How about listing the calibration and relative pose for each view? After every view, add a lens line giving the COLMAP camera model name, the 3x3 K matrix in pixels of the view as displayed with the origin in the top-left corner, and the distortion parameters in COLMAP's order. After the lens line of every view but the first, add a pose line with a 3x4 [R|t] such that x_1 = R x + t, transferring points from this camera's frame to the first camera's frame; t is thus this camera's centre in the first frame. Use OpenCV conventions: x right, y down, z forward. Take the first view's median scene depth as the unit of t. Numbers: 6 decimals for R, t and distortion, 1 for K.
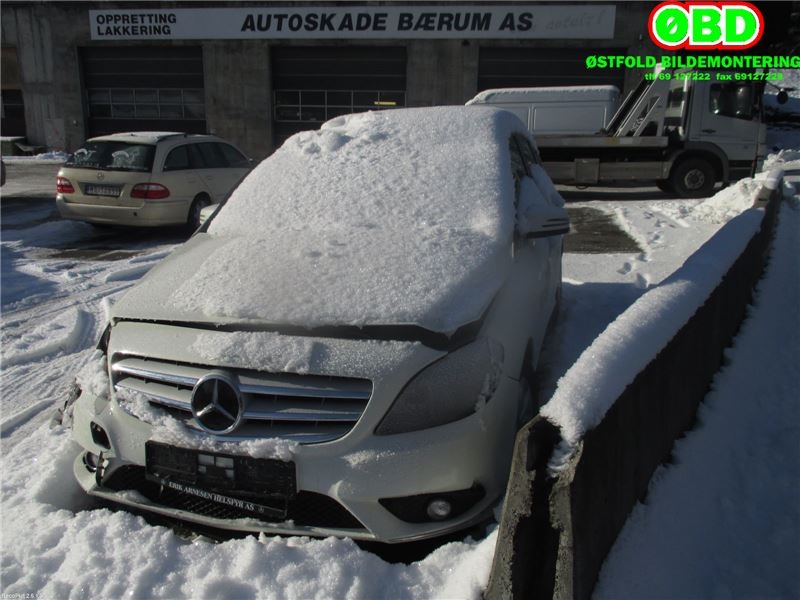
lens RADIAL K [[665.1, 0, 398.8], [0, 665.1, 298.6], [0, 0, 1]] dist [-0.031757, 0.008606]
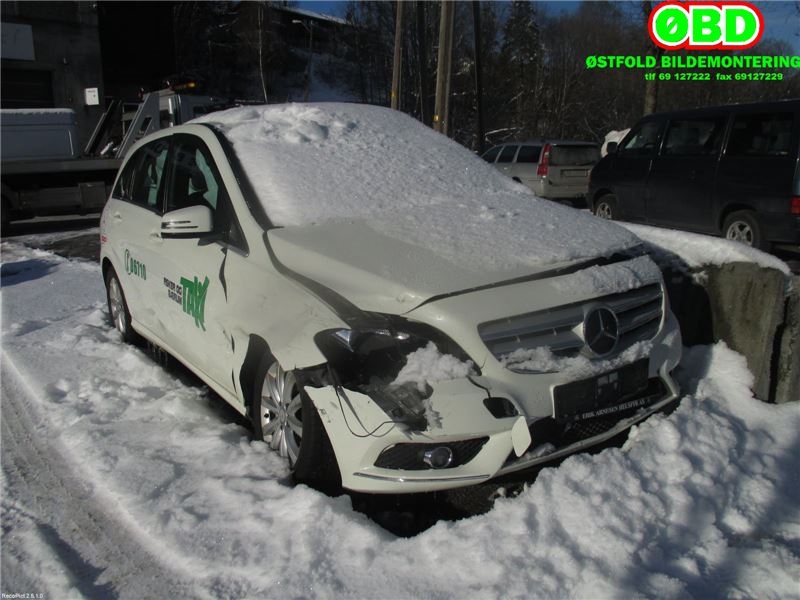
lens RADIAL K [[665.1, 0, 398.9], [0, 665.1, 300.7], [0, 0, 1]] dist [-0.031757, 0.008606]
pose [[0.627640, -0.186097, 0.755934, -1.339342], [0.217188, 0.974313, 0.059530, -0.036042], [-0.747595, 0.126816, 0.651935, 0.496073]]
